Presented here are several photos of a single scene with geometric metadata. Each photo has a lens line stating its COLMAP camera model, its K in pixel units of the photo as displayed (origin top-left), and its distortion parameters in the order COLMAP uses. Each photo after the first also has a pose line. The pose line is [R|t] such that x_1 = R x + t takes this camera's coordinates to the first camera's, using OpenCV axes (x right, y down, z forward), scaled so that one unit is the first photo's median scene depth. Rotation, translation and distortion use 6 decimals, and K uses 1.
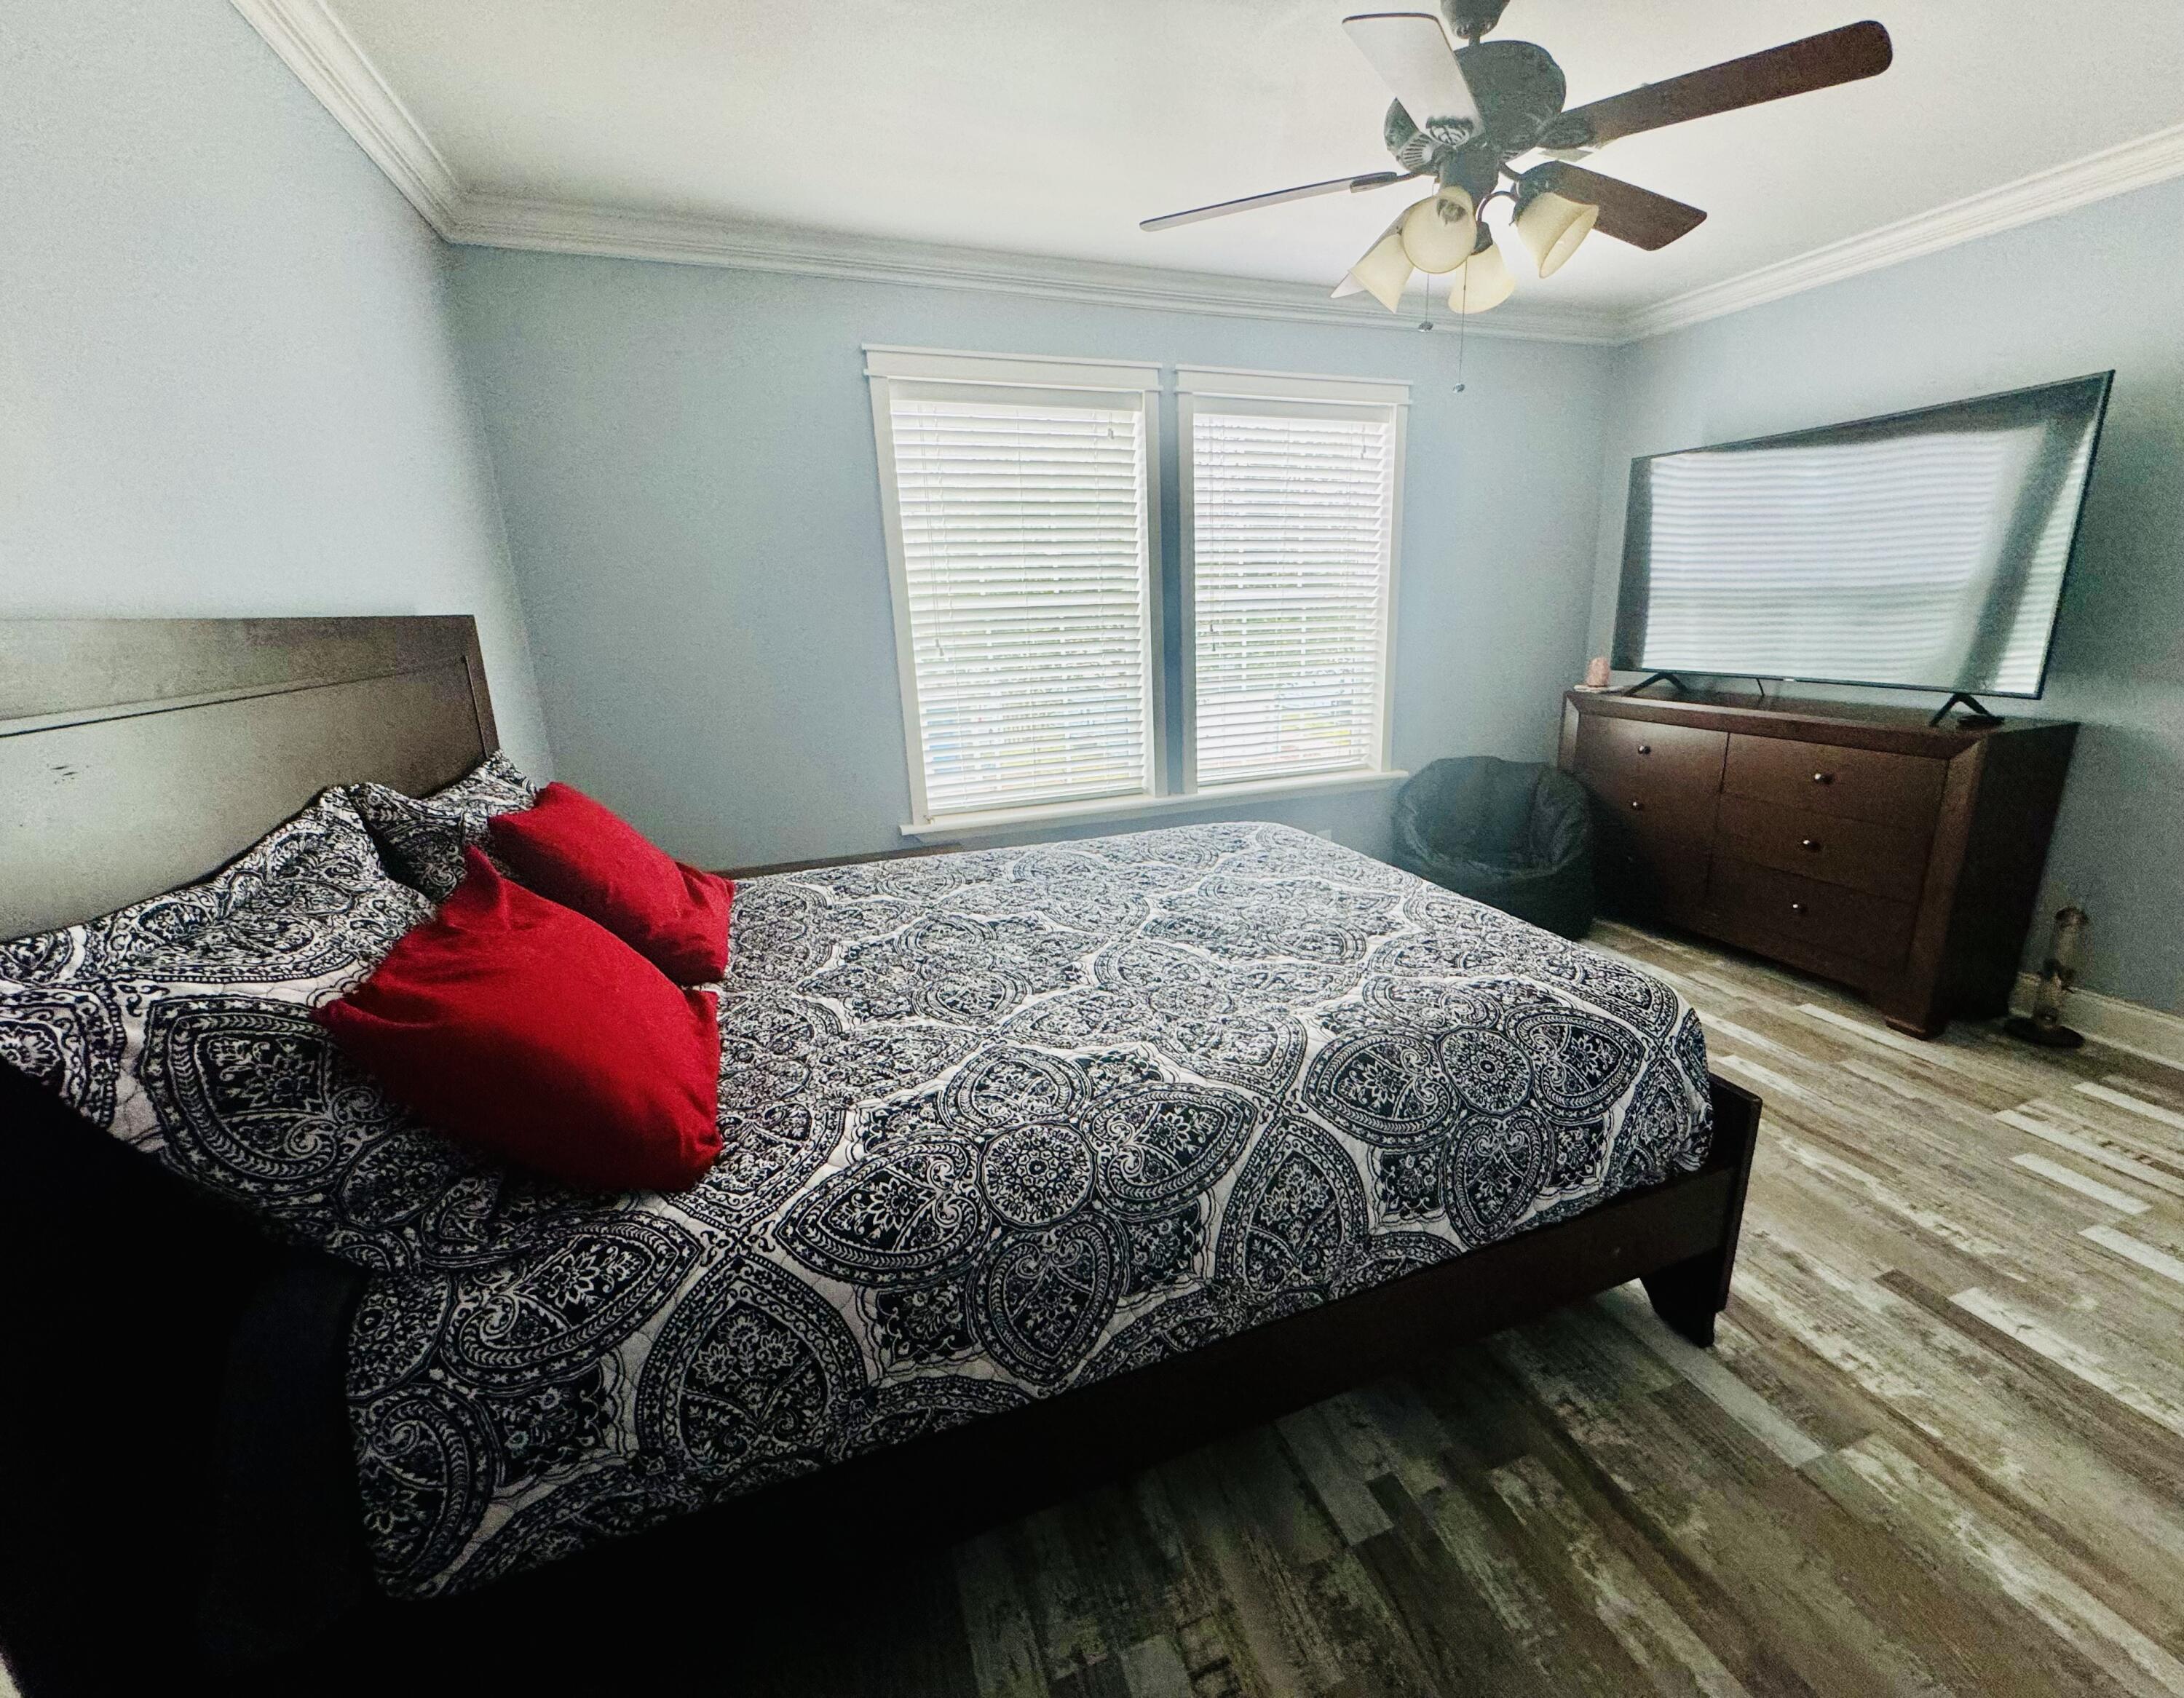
lens RADIAL K [[901.6, 0, 1132.0], [0, 901.6, 846.0], [0, 0, 1]] dist [-0.001716, 0.000042]
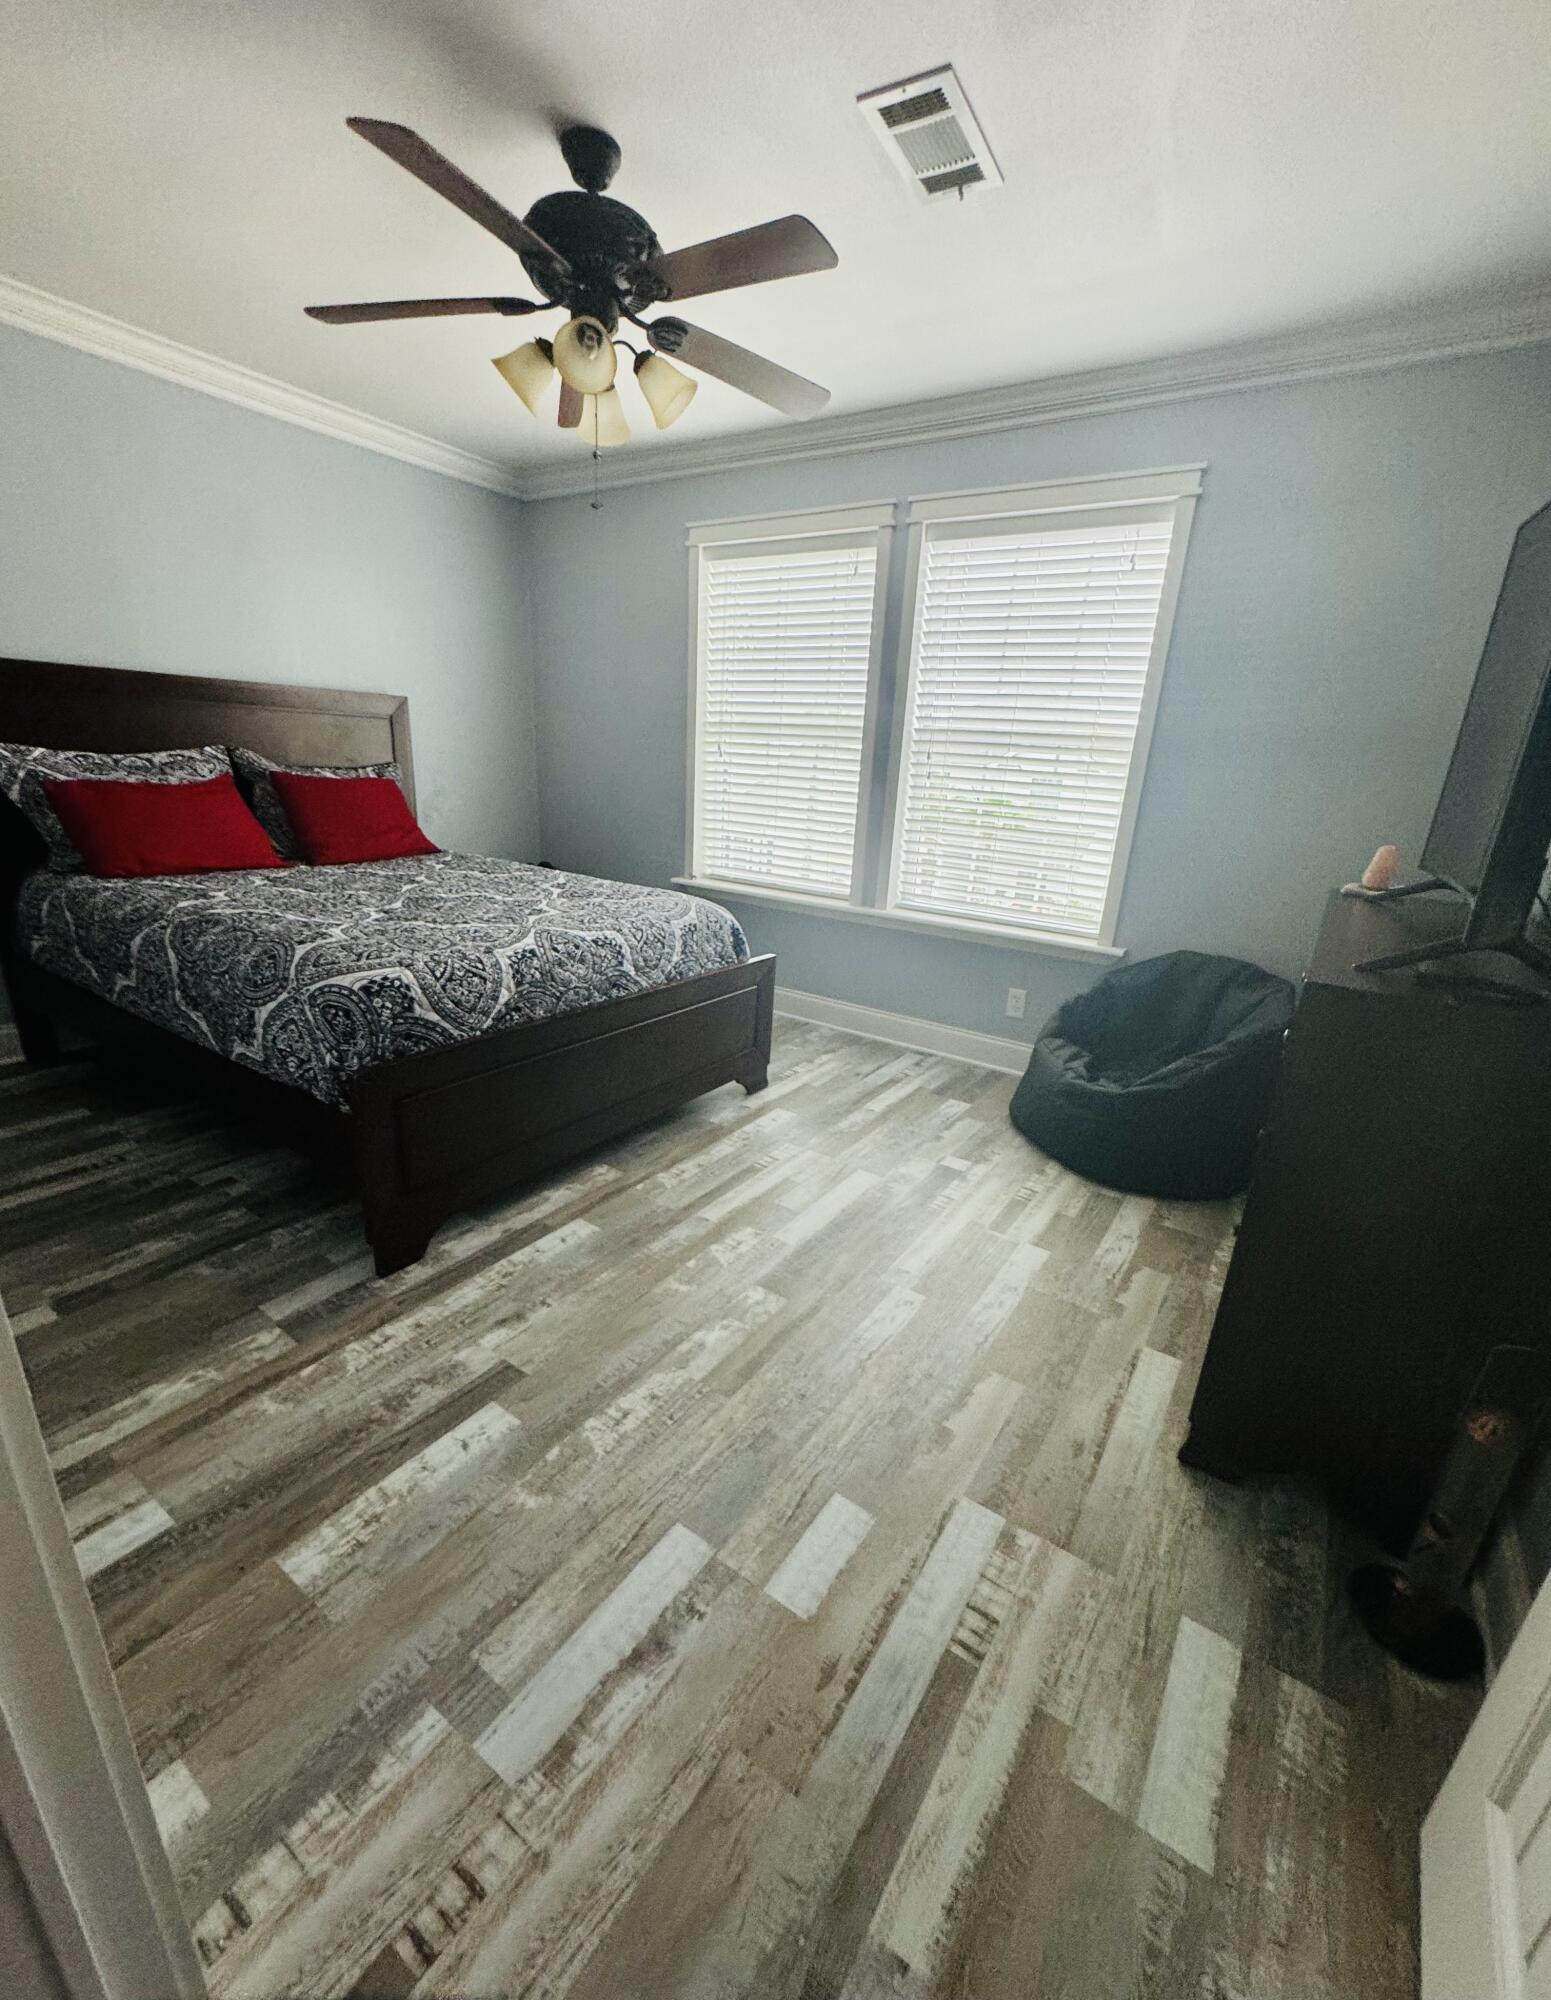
lens RADIAL K [[825.7, 0, 782.3], [0, 825.7, 1031.8], [0, 0, 1]] dist [-0.001716, 0.000042]
pose [[0.577134, 0.317485, -0.752409, 1.044935], [-0.283810, 0.941884, 0.179739, -0.085336], [0.765747, 0.109808, 0.633699, 0.395860]]
